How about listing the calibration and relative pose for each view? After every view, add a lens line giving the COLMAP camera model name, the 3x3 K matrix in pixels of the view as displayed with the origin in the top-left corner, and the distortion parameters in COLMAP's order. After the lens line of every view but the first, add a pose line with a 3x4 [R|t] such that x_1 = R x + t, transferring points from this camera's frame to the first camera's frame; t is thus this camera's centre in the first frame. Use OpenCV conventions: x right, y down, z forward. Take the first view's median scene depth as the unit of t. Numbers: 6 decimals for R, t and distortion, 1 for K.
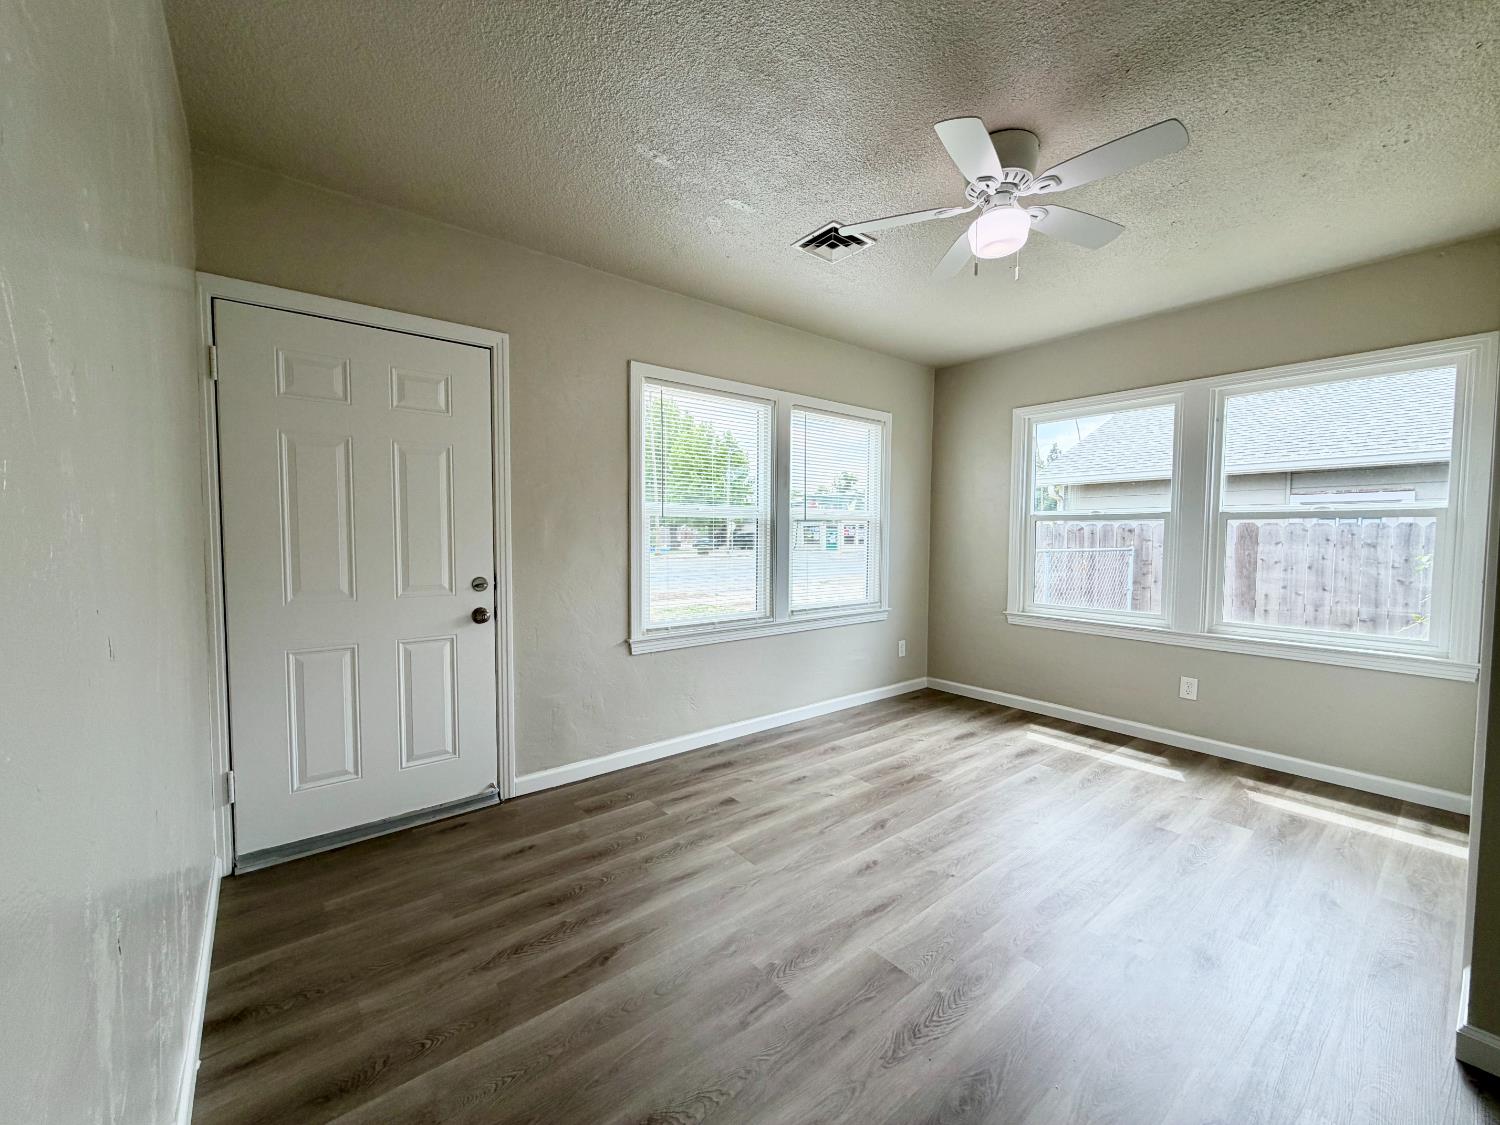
lens RADIAL K [[595.8, 0, 747.6], [0, 595.8, 563.3], [0, 0, 1]] dist [-0.000931, -0.000128]
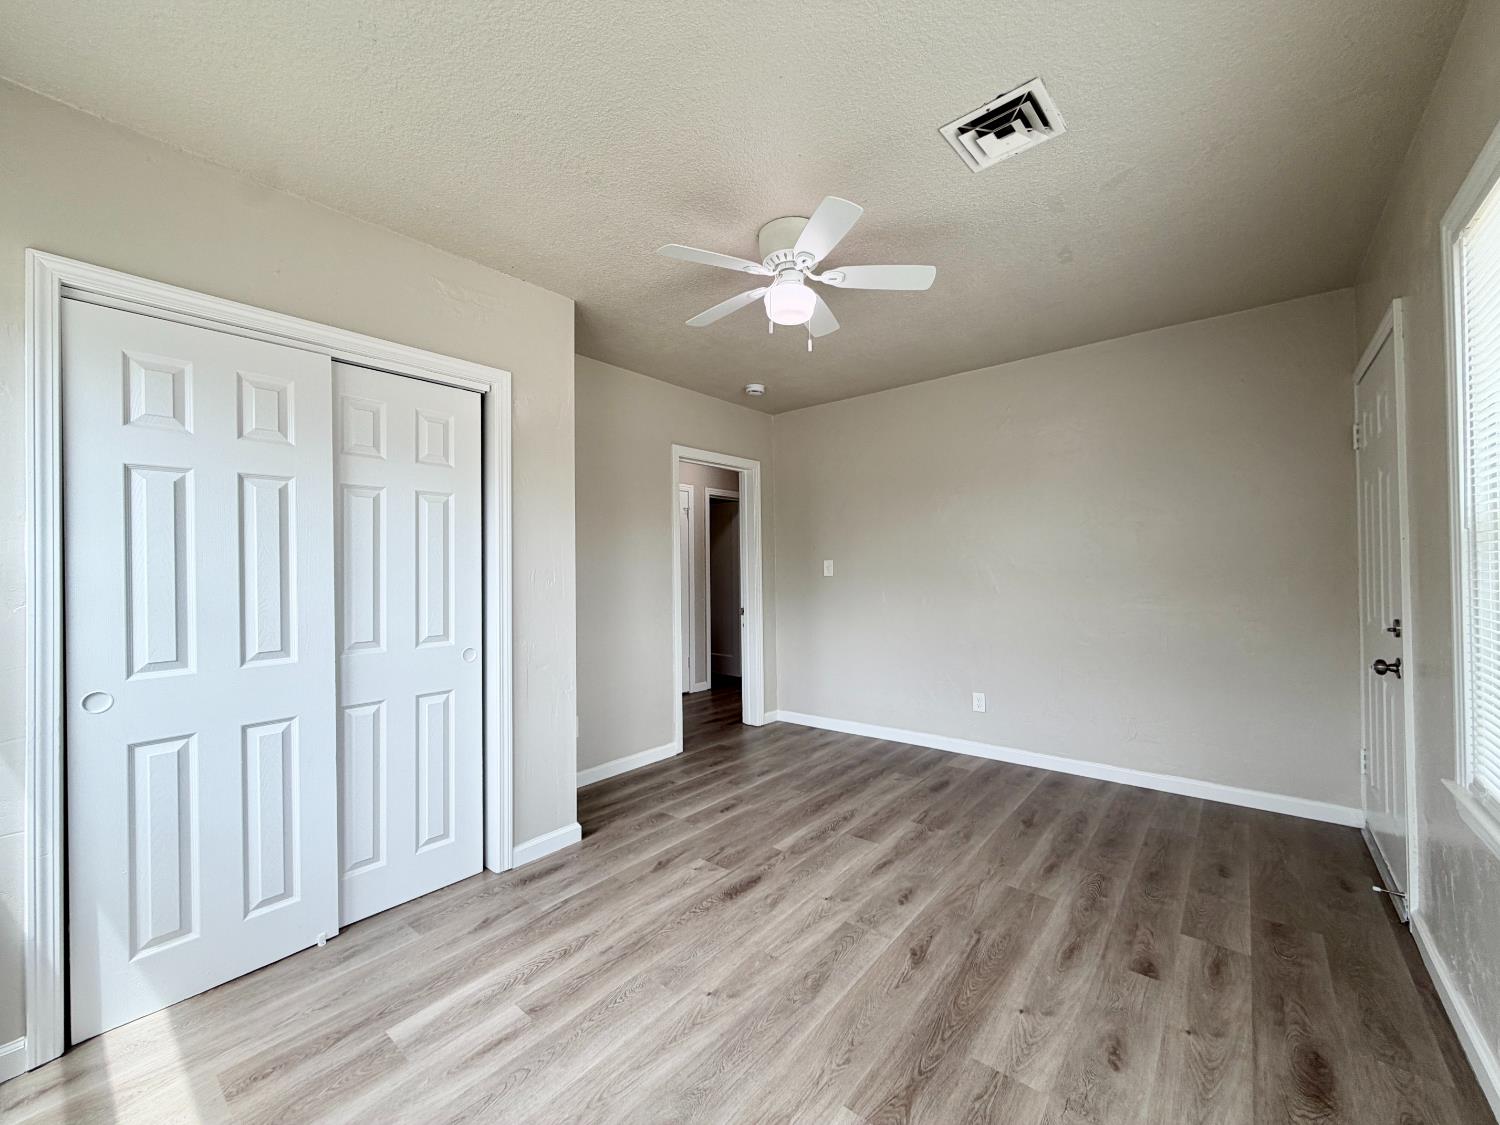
lens RADIAL K [[595.8, 0, 747.6], [0, 595.8, 563.3], [0, 0, 1]] dist [-0.000931, -0.000128]
pose [[-0.980175, 0.010432, -0.197860, 0.564084], [0.001806, 0.999042, 0.043726, -0.088528], [0.198127, 0.042502, -0.979254, 1.633820]]
